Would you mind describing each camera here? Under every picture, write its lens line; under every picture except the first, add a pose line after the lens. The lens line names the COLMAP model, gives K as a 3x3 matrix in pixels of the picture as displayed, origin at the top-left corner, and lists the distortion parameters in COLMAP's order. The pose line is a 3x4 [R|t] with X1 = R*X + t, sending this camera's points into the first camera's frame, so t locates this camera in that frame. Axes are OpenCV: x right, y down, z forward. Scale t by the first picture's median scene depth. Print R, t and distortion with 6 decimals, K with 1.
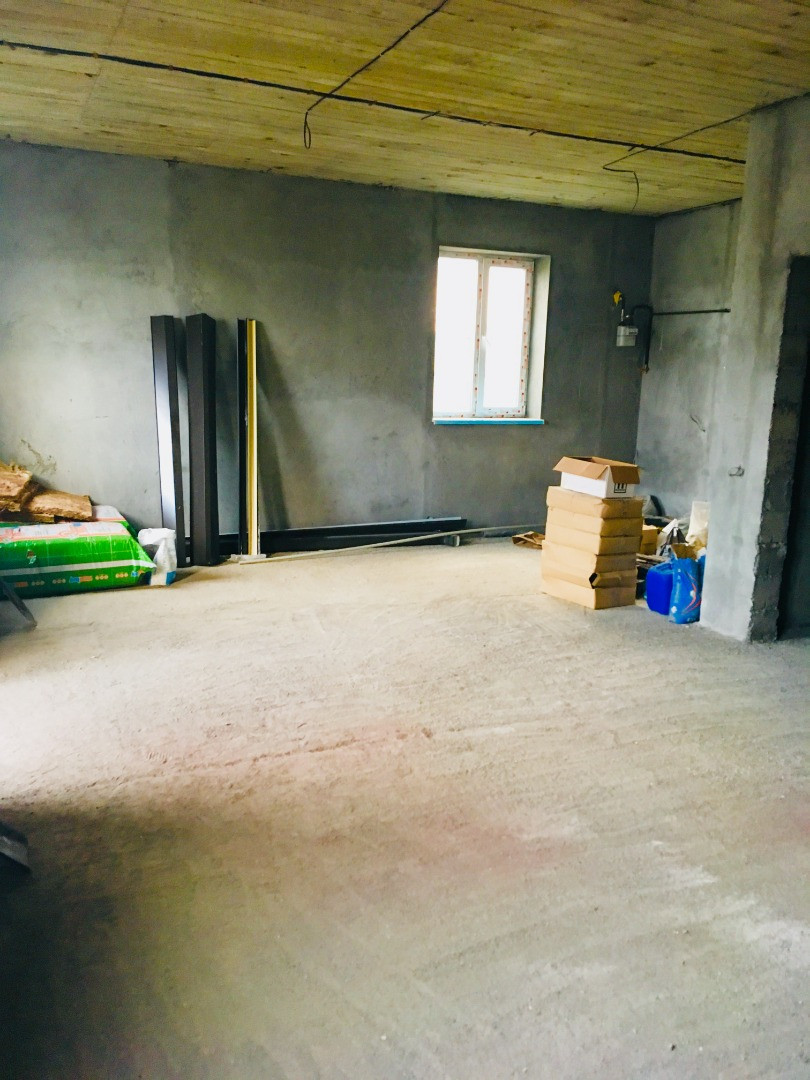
lens RADIAL K [[919.0, 0, 406.7], [0, 919.0, 541.5], [0, 0, 1]] dist [0.087467, -0.112490]
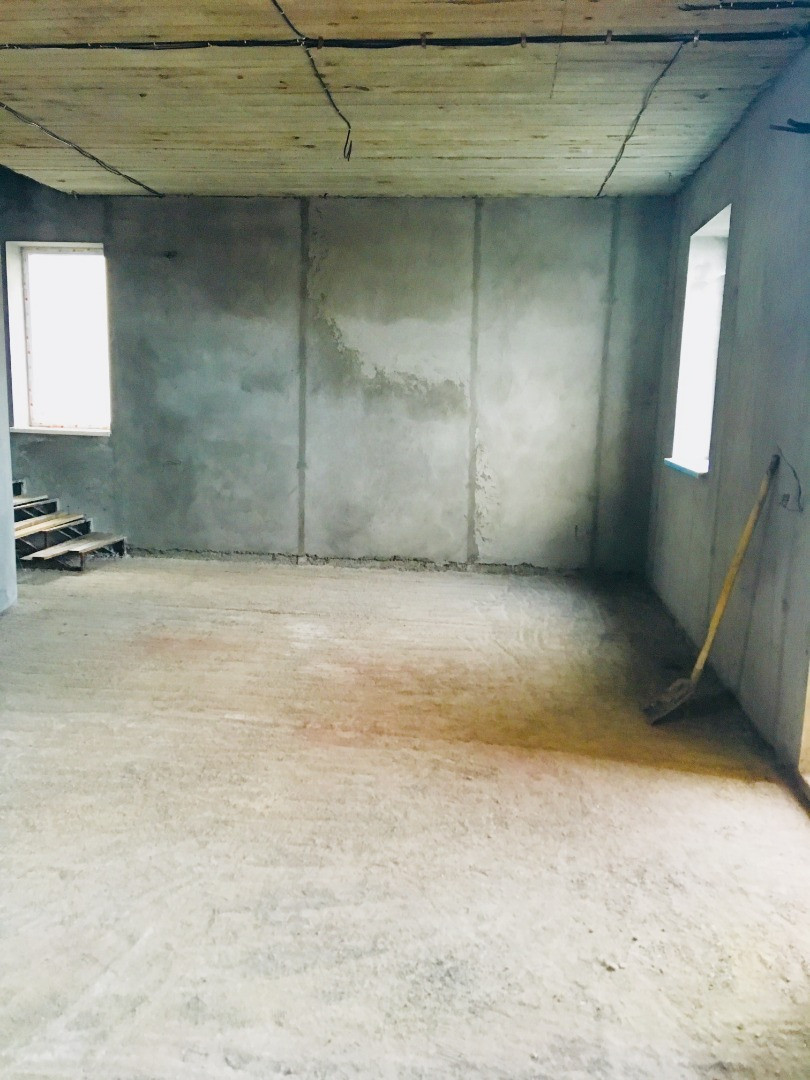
lens RADIAL K [[919.0, 0, 405.7], [0, 919.0, 540.1], [0, 0, 1]] dist [0.087467, -0.112490]
pose [[-0.863962, -0.130872, 0.486252, -0.540435], [0.041141, 0.944063, 0.327187, -0.318622], [-0.501873, 0.302683, -0.810251, 1.658521]]
